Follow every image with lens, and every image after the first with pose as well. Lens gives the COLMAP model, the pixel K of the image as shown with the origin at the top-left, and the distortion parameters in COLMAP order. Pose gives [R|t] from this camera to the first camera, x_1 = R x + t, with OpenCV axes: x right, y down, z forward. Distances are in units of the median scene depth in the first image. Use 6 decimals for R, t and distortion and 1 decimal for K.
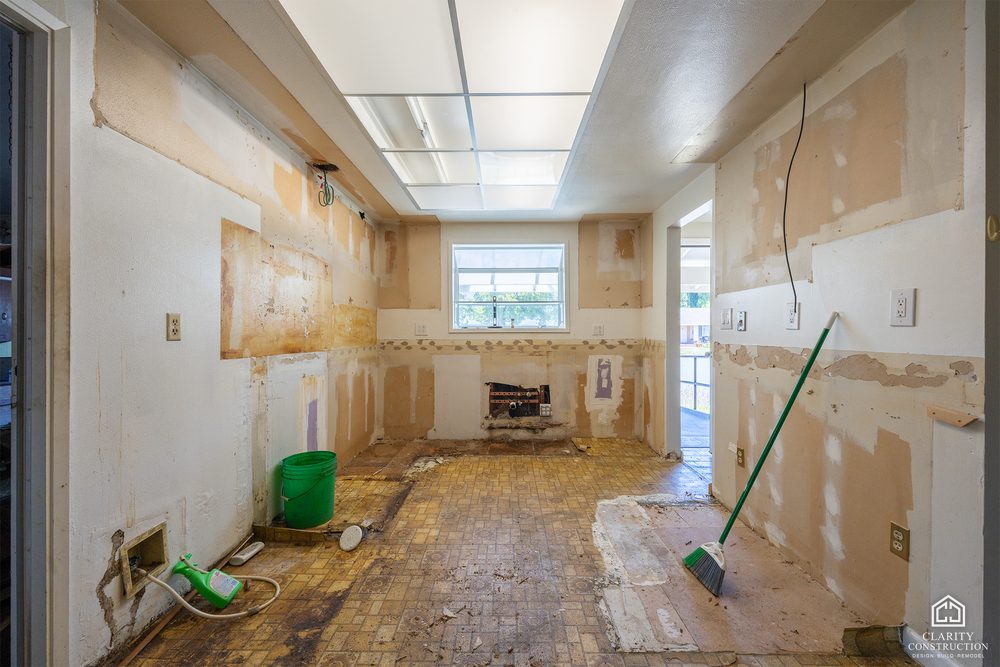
lens RADIAL K [[408.0, 0, 500.0], [0, 408.0, 333.5], [0, 0, 1]] dist [0.000218, -0.000272]
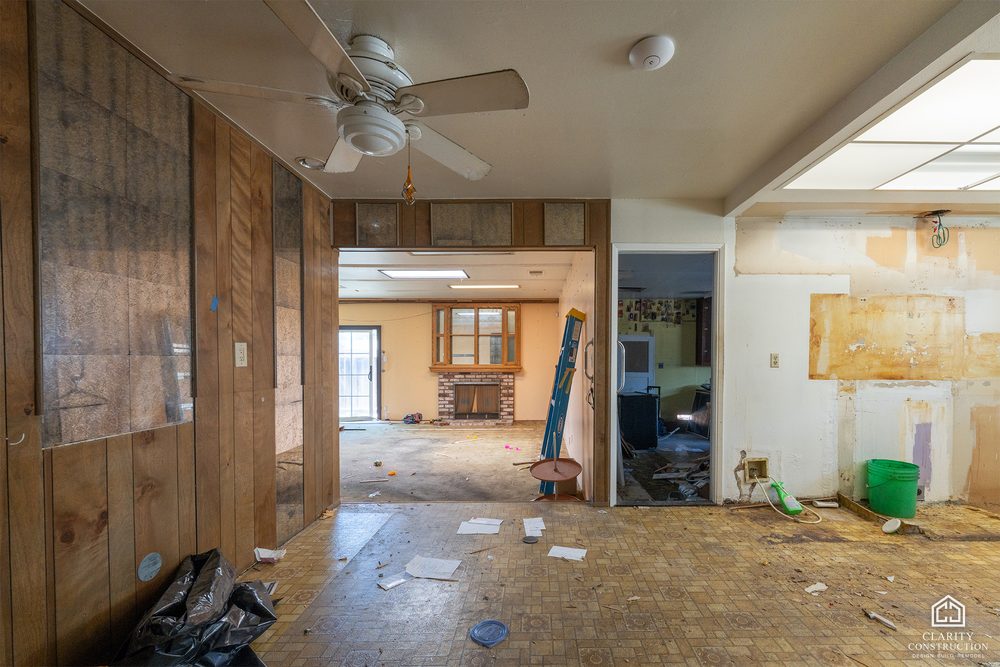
lens RADIAL K [[418.0, 0, 536.8], [0, 418.0, 365.0], [0, 0, 1]] dist [-0.001076, -0.000308]
pose [[0.016818, 0.016669, -0.999720, 0.806522], [-0.000440, 0.999861, 0.016664, -0.018518], [0.999858, 0.000160, 0.016823, -0.112510]]
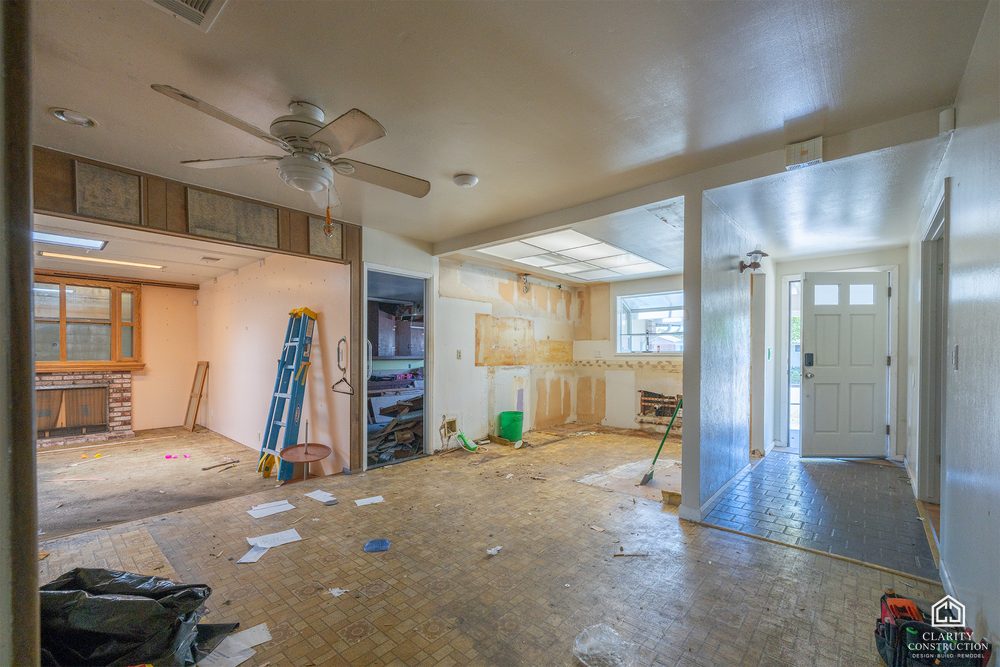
lens RADIAL K [[419.1, 0, 497.7], [0, 419.1, 357.3], [0, 0, 1]] dist [0.000489, -0.000074]
pose [[0.752549, 0.007168, -0.658498, 0.993317], [-0.001542, 0.999957, 0.009122, -0.016858], [0.658535, -0.005850, 0.752528, -0.778504]]
